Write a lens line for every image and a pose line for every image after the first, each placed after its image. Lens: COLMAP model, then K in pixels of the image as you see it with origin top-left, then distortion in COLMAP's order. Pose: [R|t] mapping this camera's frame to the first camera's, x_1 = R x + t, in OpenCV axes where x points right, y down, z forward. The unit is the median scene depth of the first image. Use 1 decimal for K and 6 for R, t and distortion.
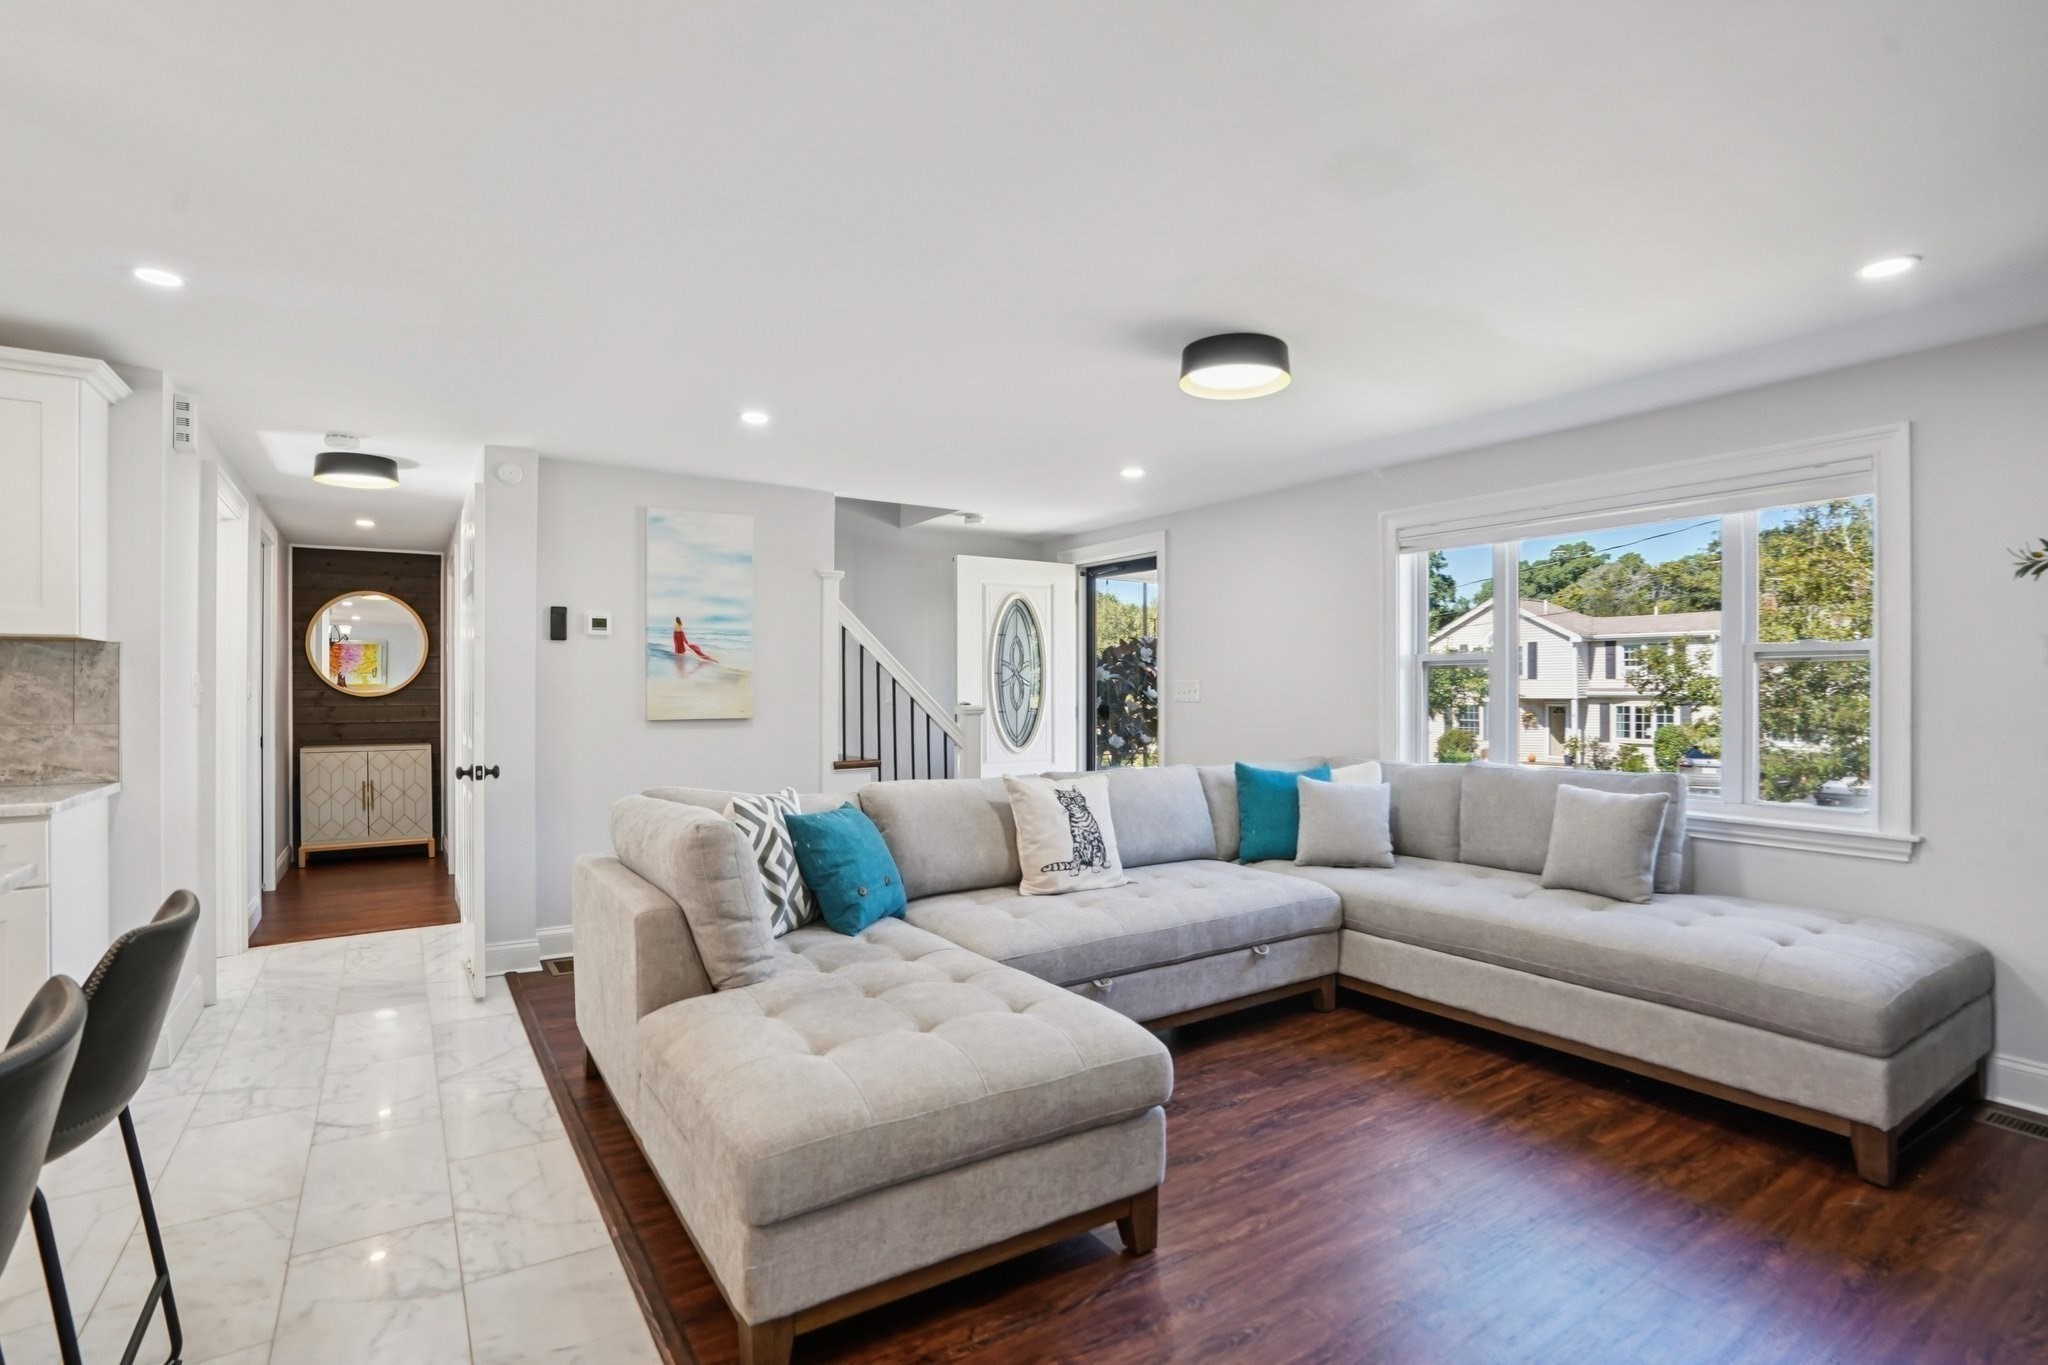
lens RADIAL K [[981.9, 0, 1016.3], [0, 981.9, 693.8], [0, 0, 1]] dist [-0.057301, 0.026959]
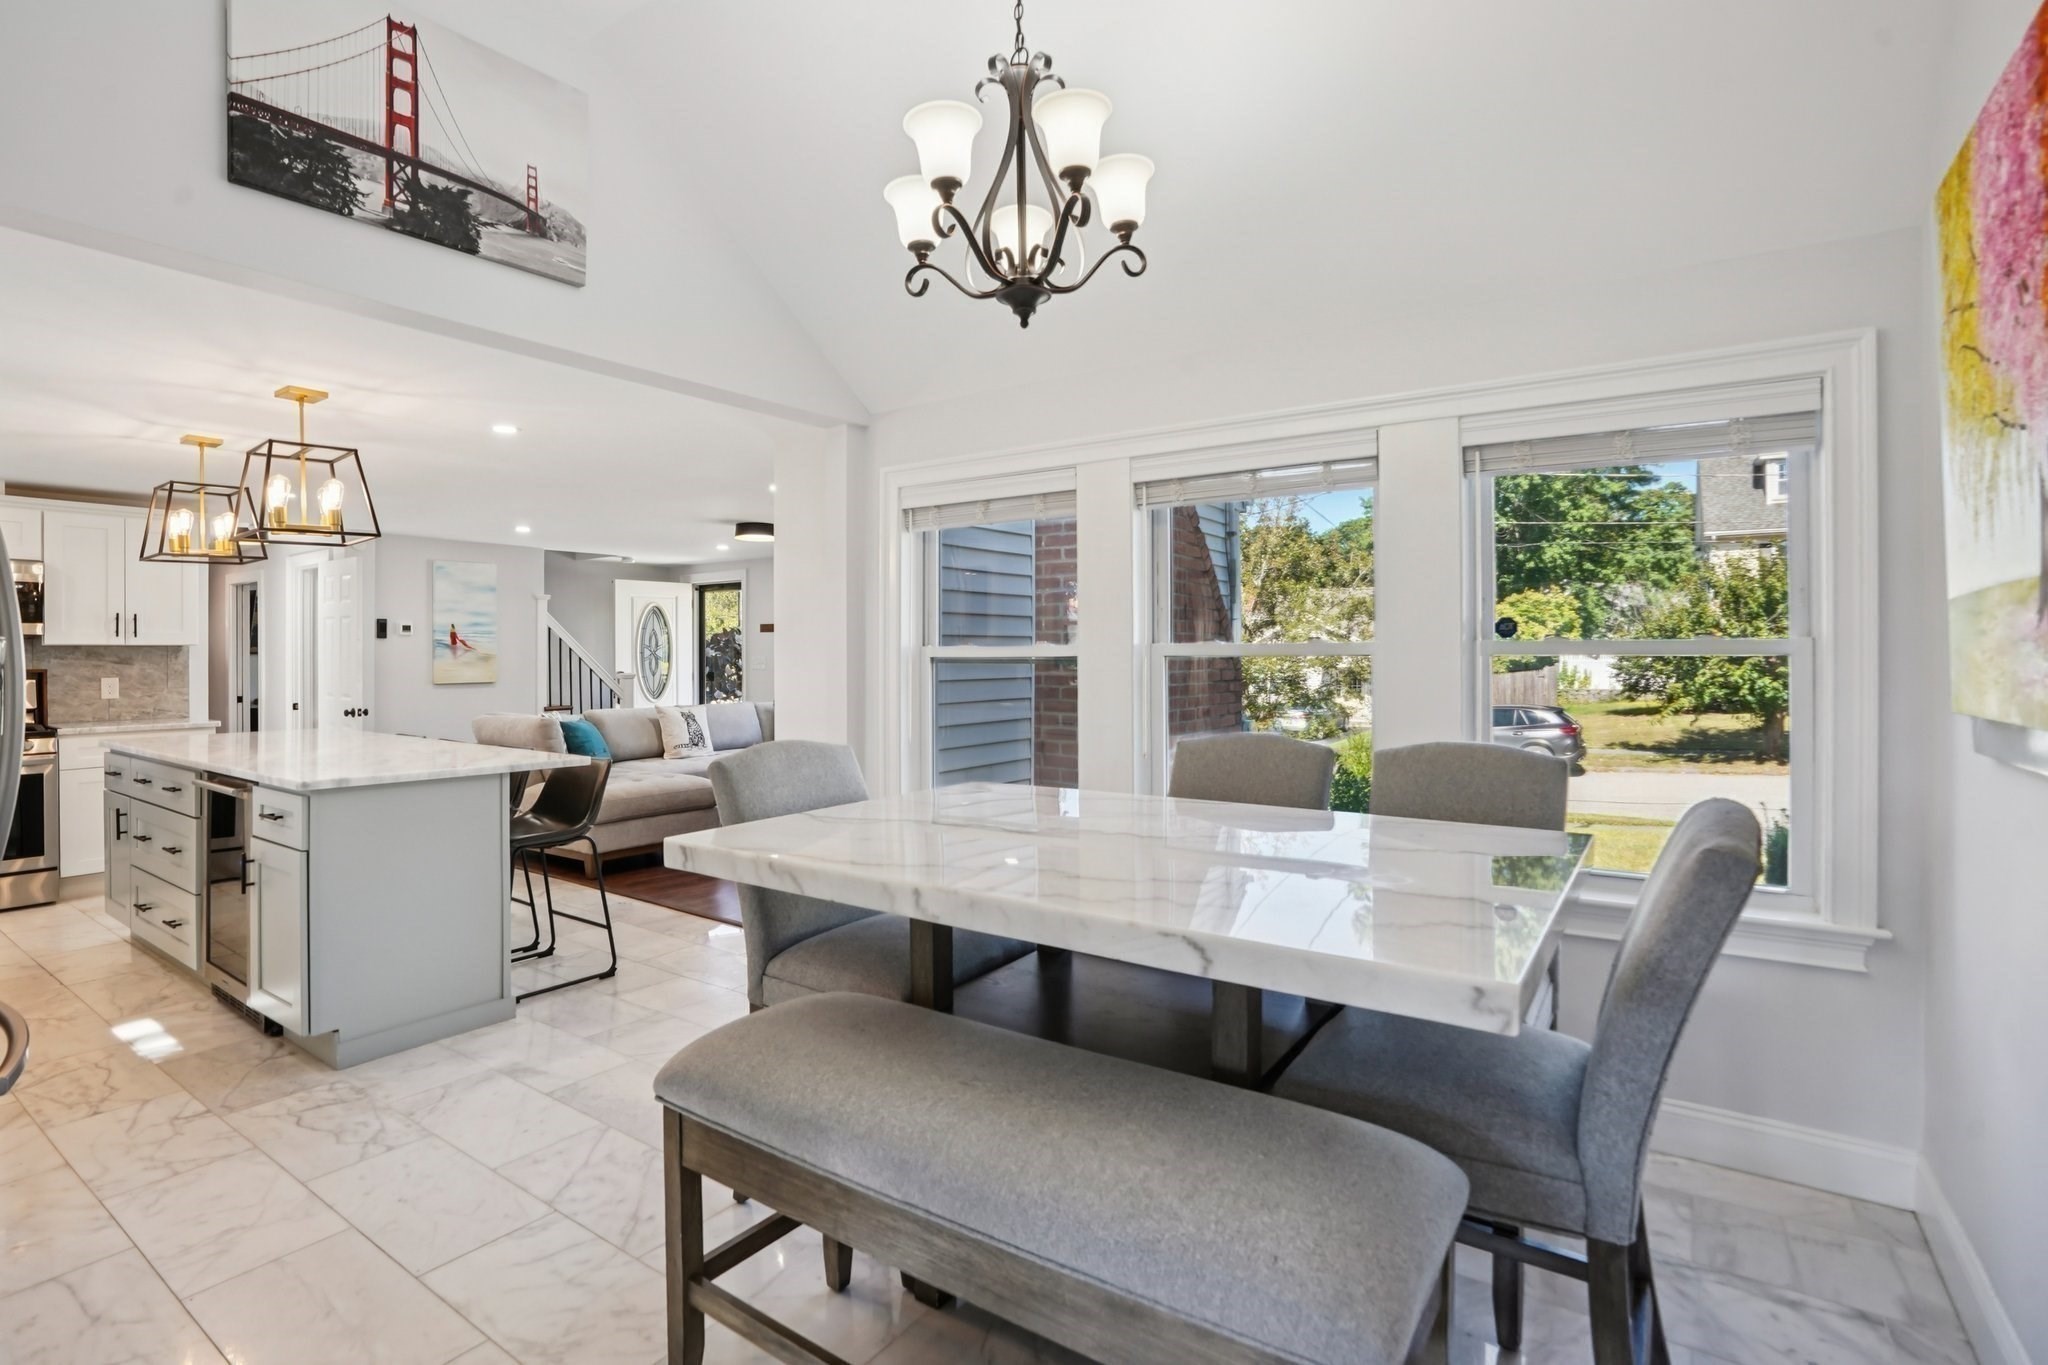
lens RADIAL K [[981.9, 0, 1021.4], [0, 981.9, 661.3], [0, 0, 1]] dist [-0.057301, 0.026959]
pose [[0.928708, -0.007330, 0.370740, -0.042727], [0.006011, 0.999971, 0.004713, -0.013940], [-0.370764, -0.002148, 0.928725, -0.937576]]
